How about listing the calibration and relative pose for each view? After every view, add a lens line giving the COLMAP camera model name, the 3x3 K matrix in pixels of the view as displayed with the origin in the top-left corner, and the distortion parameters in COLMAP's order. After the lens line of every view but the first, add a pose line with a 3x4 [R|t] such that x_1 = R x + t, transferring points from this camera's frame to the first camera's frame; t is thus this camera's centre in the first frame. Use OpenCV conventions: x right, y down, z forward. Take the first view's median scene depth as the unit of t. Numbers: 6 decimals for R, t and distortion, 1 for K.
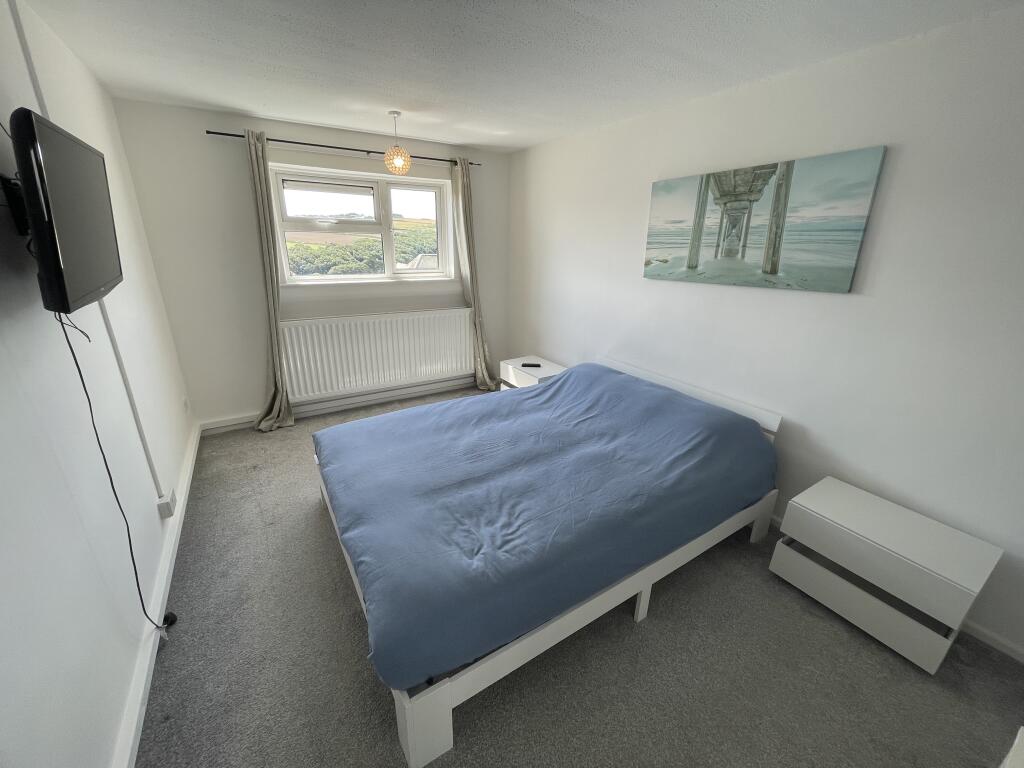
lens RADIAL K [[412.1, 0, 512.6], [0, 412.1, 374.0], [0, 0, 1]] dist [0.000061, -0.000071]
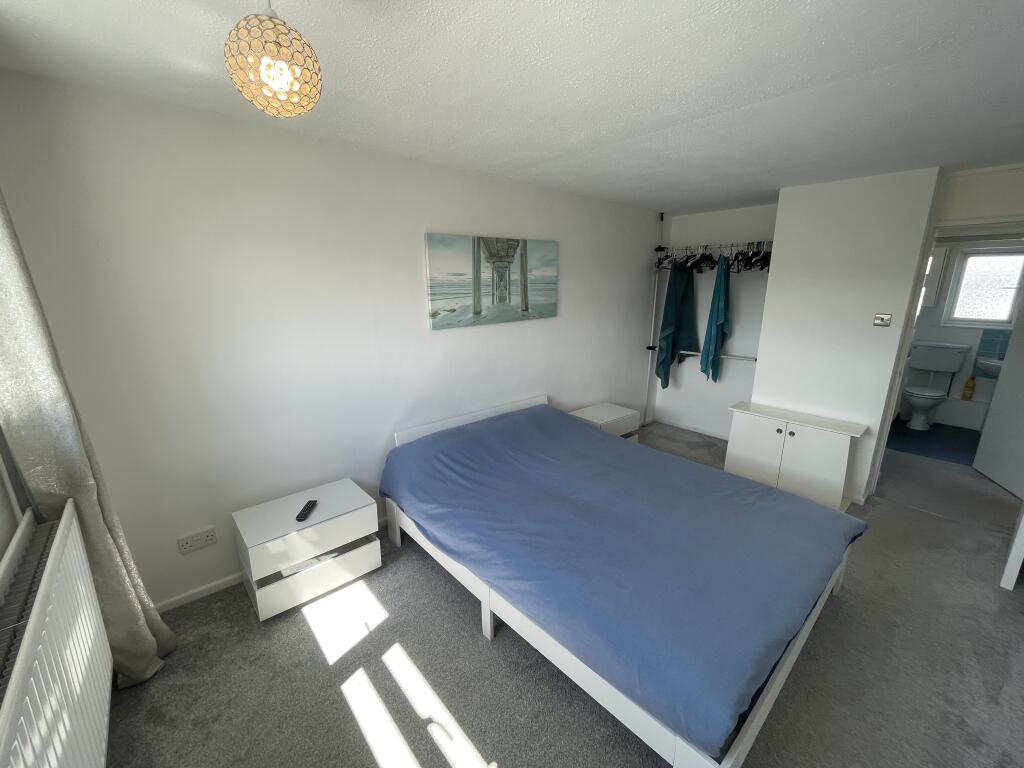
lens RADIAL K [[412.1, 0, 509.7], [0, 412.1, 384.6], [0, 0, 1]] dist [0.000061, -0.000071]
pose [[-0.160792, -0.251763, 0.954338, -0.808200], [0.300931, 0.908374, 0.290339, -0.419032], [-0.939993, 0.333874, -0.070296, 1.153342]]
